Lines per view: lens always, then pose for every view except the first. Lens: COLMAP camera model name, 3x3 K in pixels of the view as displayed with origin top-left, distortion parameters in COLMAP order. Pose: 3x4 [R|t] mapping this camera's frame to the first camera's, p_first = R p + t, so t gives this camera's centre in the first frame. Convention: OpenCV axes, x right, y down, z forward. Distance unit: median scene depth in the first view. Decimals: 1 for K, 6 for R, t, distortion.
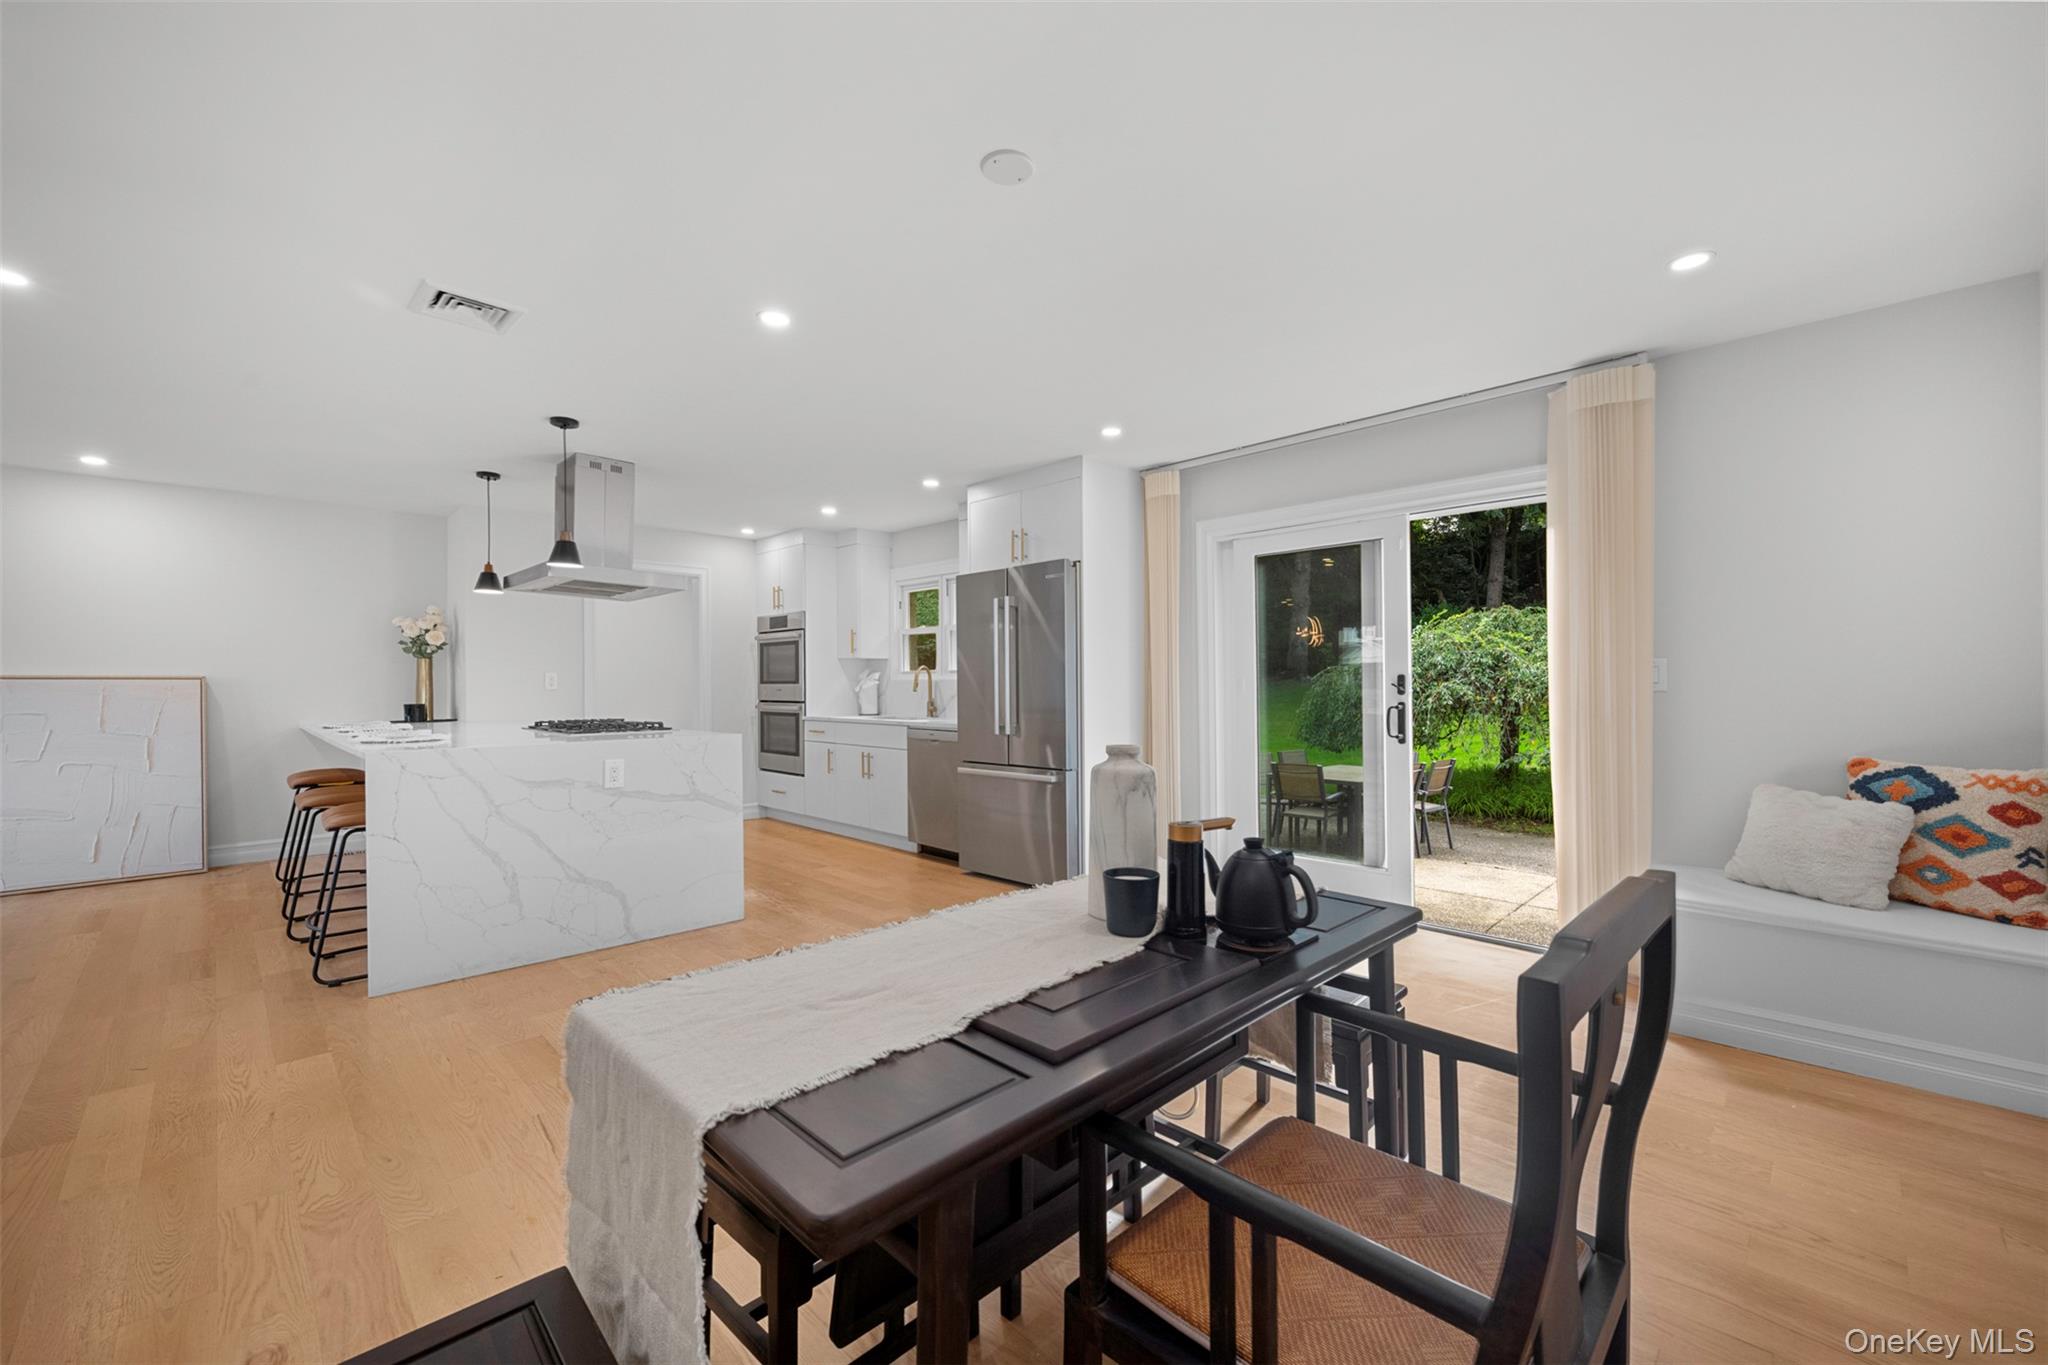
lens RADIAL K [[836.4, 0, 1036.0], [0, 836.4, 690.3], [0, 0, 1]] dist [0.000440, -0.000180]
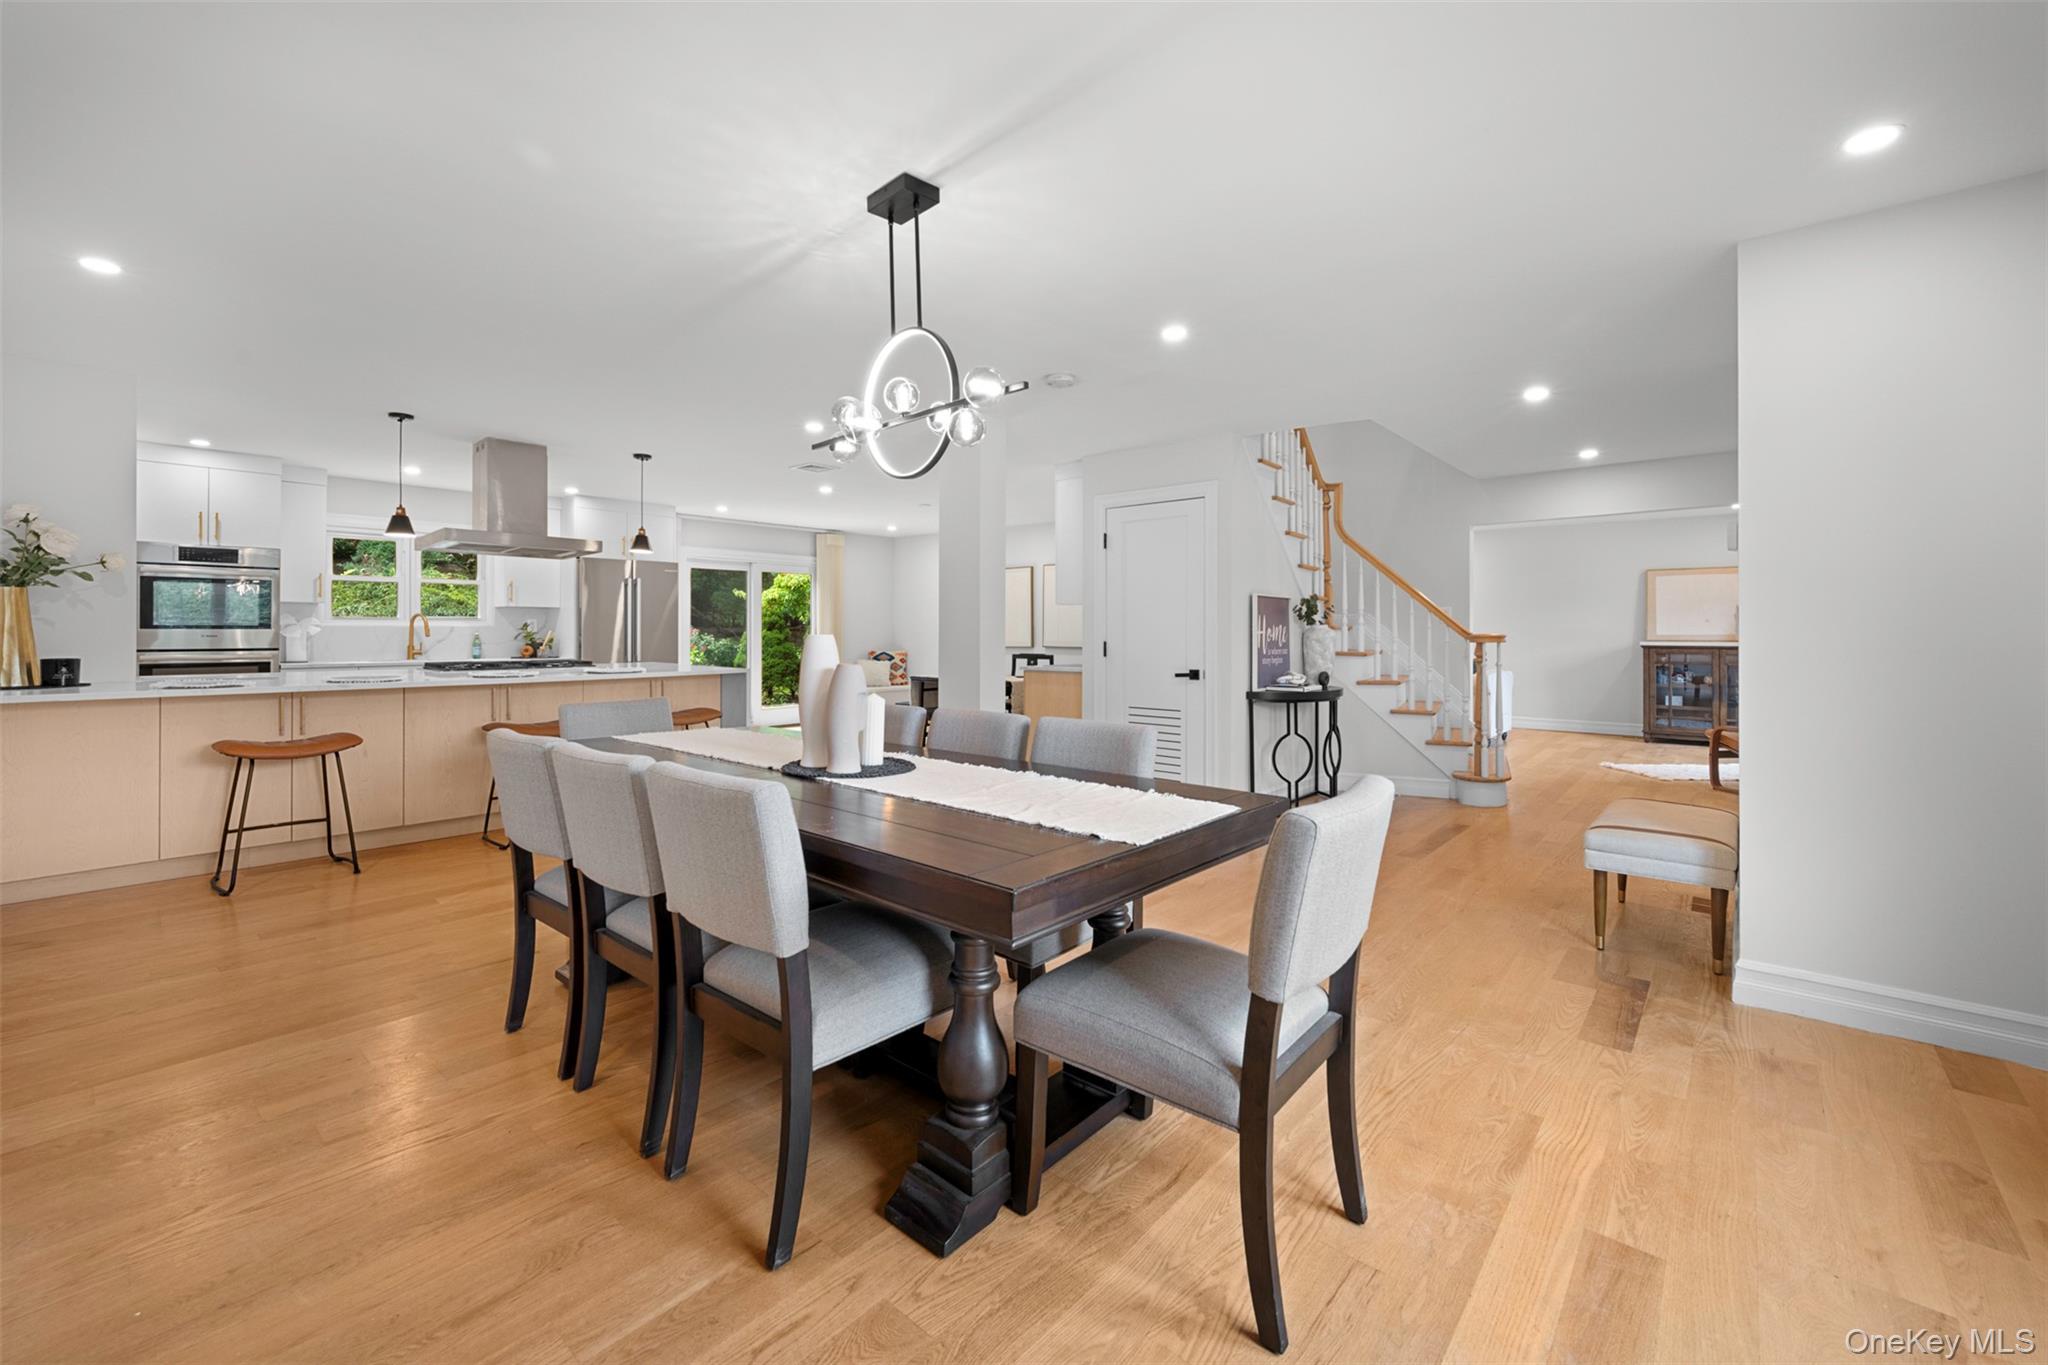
lens RADIAL K [[836.4, 0, 1023.3], [0, 836.4, 635.9], [0, 0, 1]] dist [0.000440, -0.000180]
pose [[-0.085523, -0.003569, 0.996330, -1.691142], [0.001985, 0.999991, 0.003752, -0.001671], [-0.996334, 0.002299, -0.085515, 0.356339]]
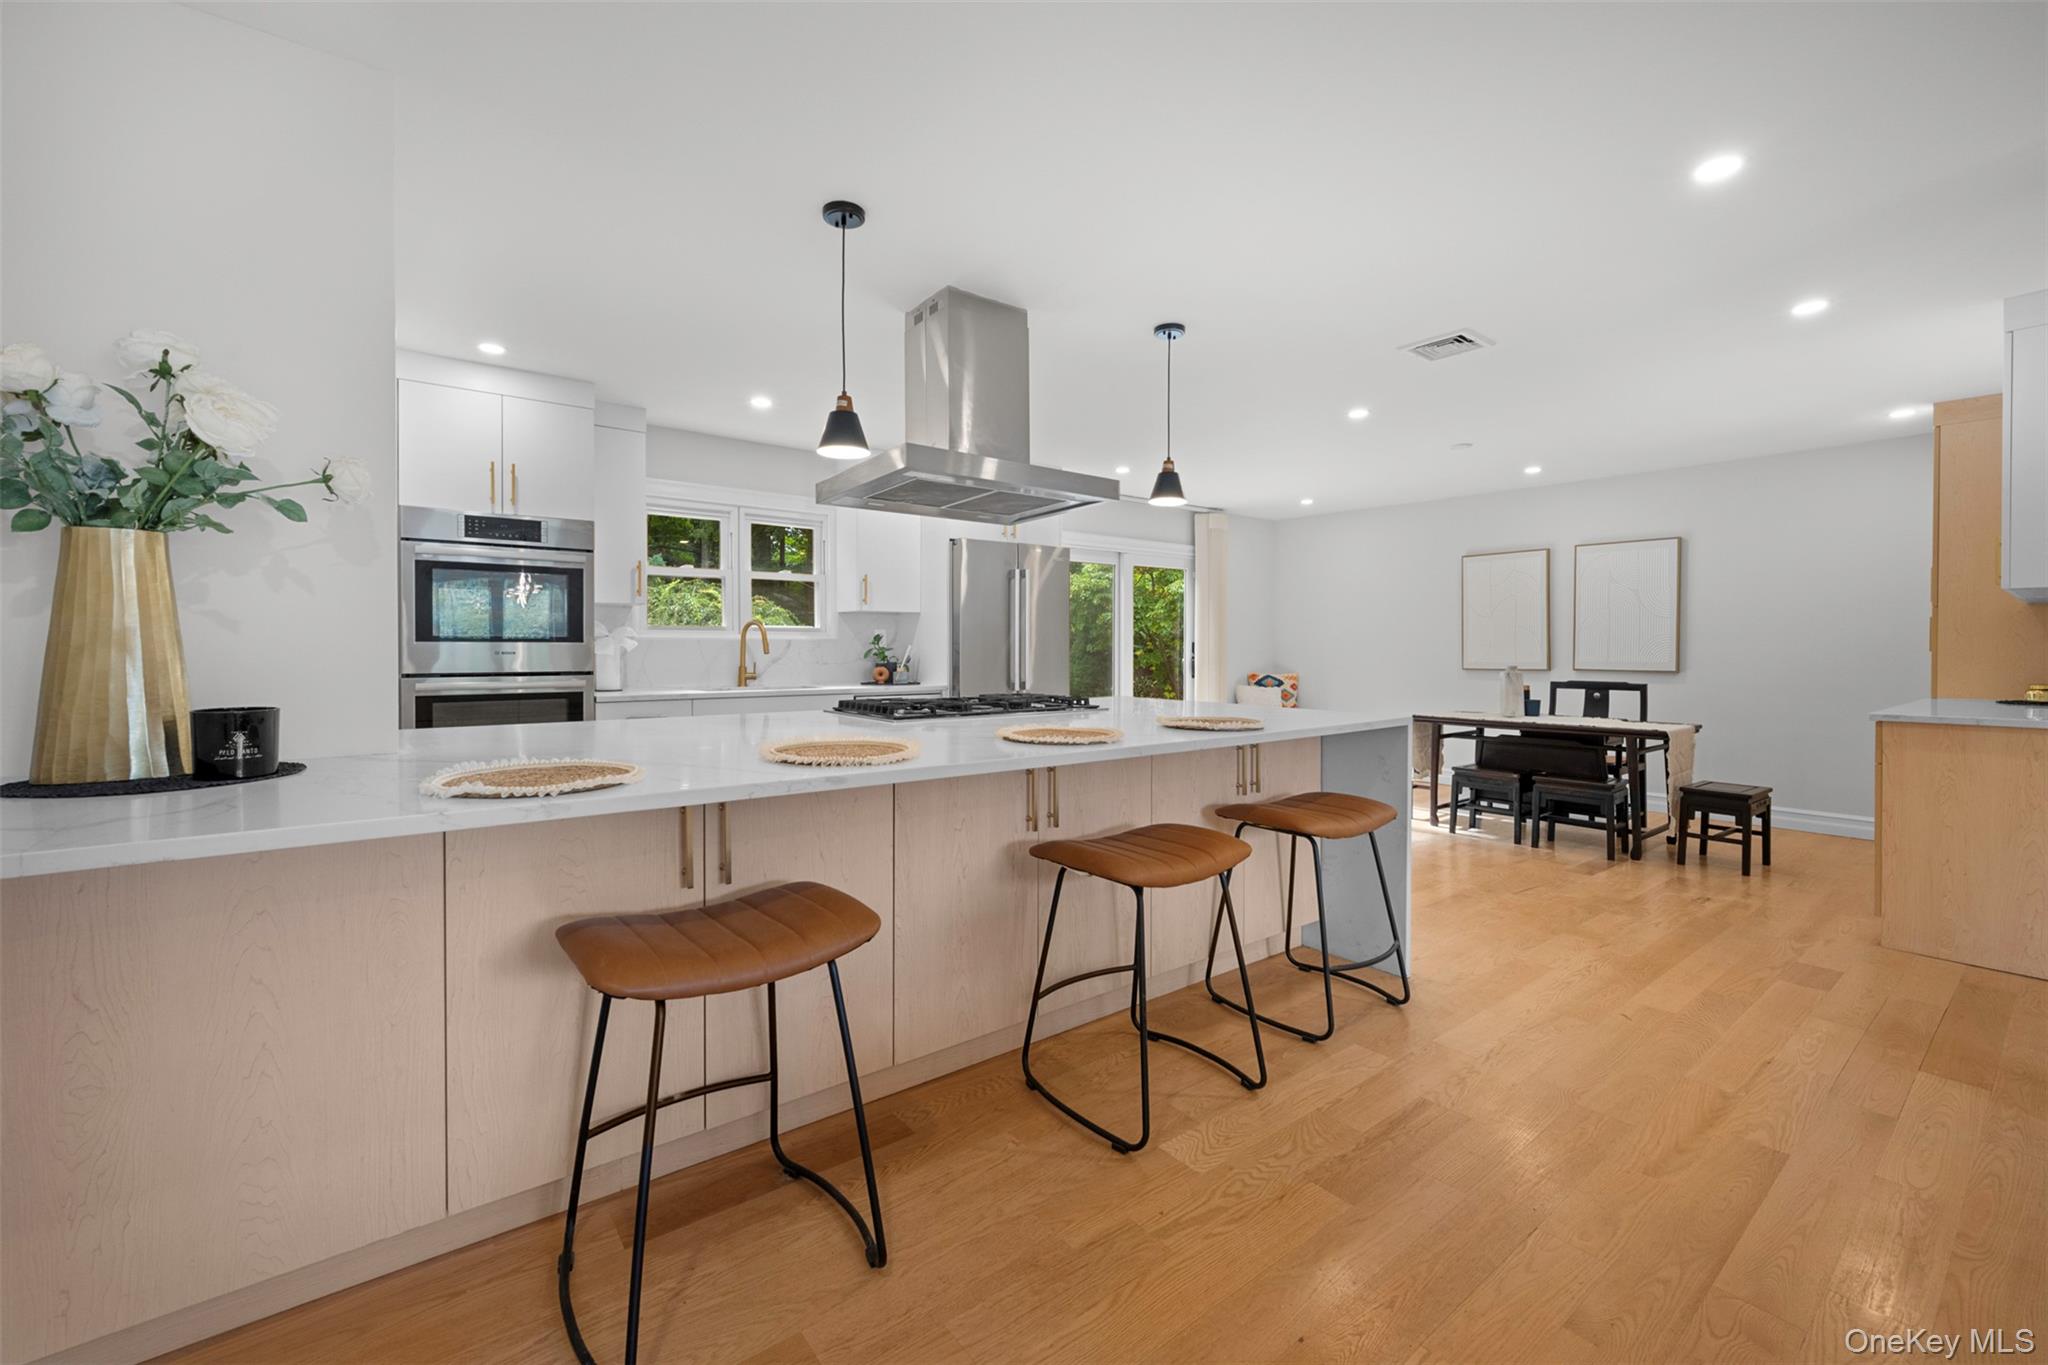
lens RADIAL K [[836.4, 0, 1011.0], [0, 836.4, 664.6], [0, 0, 1]] dist [0.000440, -0.000180]
pose [[0.117455, -0.017161, 0.992930, -1.128644], [0.002116, 0.999853, 0.017030, -0.000716], [-0.993076, 0.000101, 0.117474, 0.845422]]
